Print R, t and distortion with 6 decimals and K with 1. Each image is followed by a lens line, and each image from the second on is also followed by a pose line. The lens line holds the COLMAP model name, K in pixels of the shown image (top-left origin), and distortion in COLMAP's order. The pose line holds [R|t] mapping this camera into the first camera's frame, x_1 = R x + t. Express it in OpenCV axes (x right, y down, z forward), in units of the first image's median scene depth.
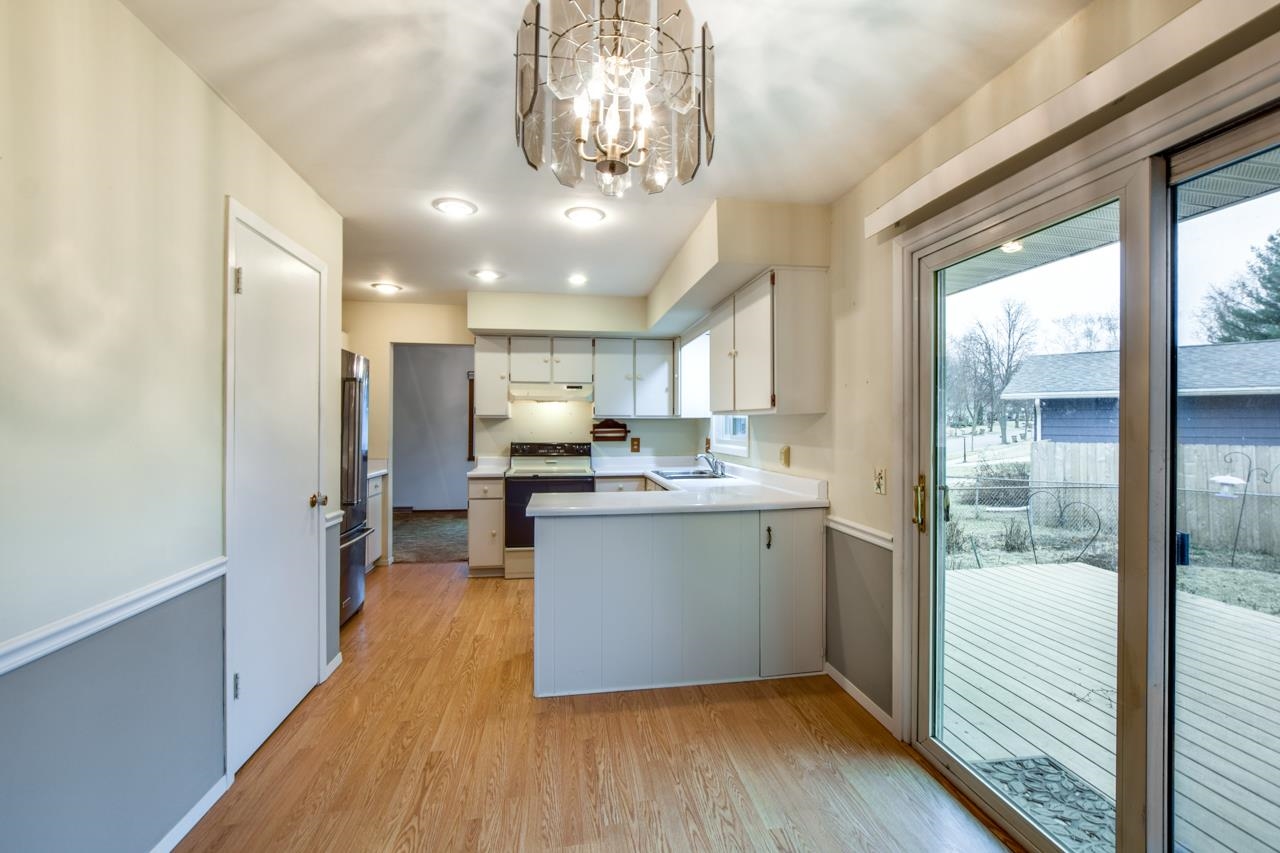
lens RADIAL K [[581.1, 0, 663.6], [0, 581.1, 423.9], [0, 0, 1]] dist [-0.009764, 0.000221]
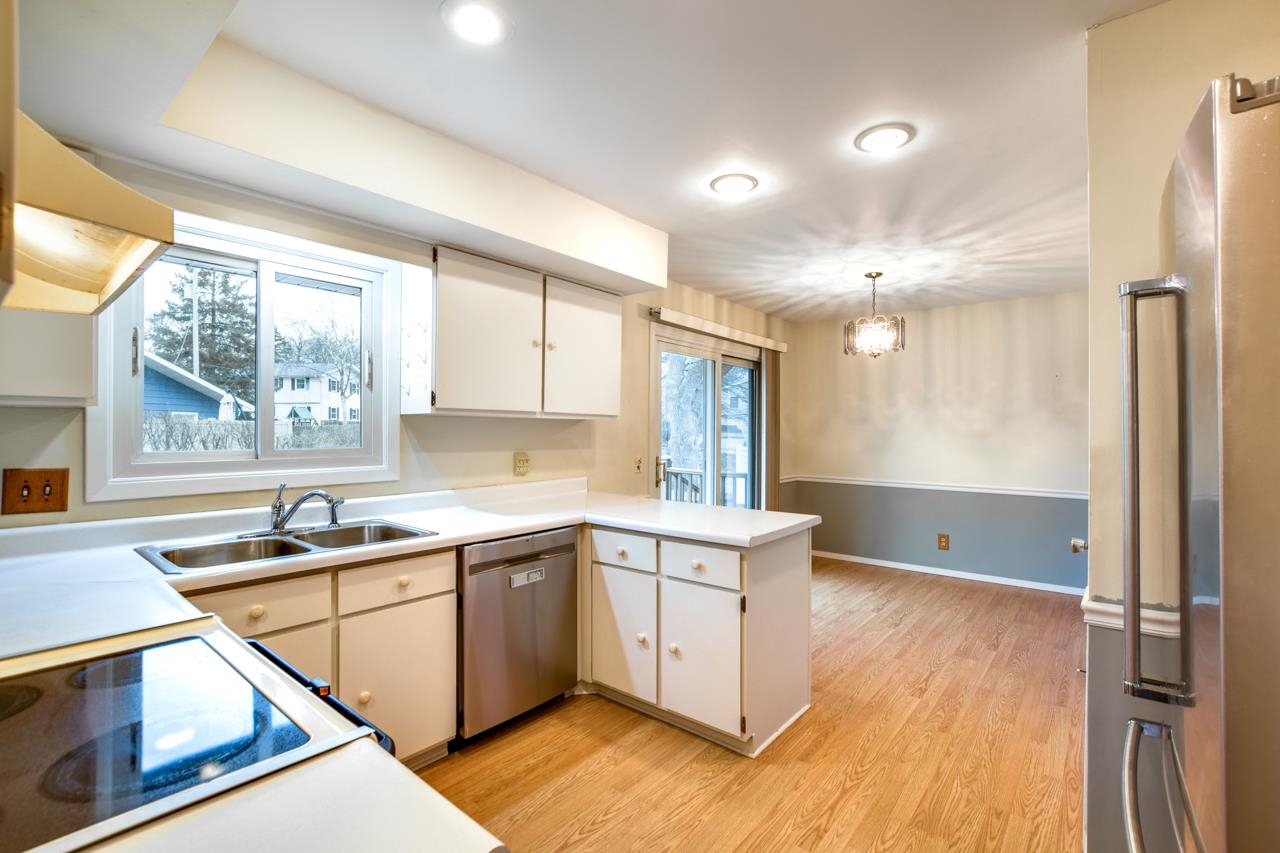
lens RADIAL K [[564.3, 0, 660.4], [0, 564.3, 429.6], [0, 0, 1]] dist [-0.018507, 0.000208]
pose [[-0.656672, -0.004379, 0.754163, -0.433461], [-0.007106, 0.999975, -0.000380, 0.000592], [-0.754142, -0.005608, -0.656687, 1.020163]]
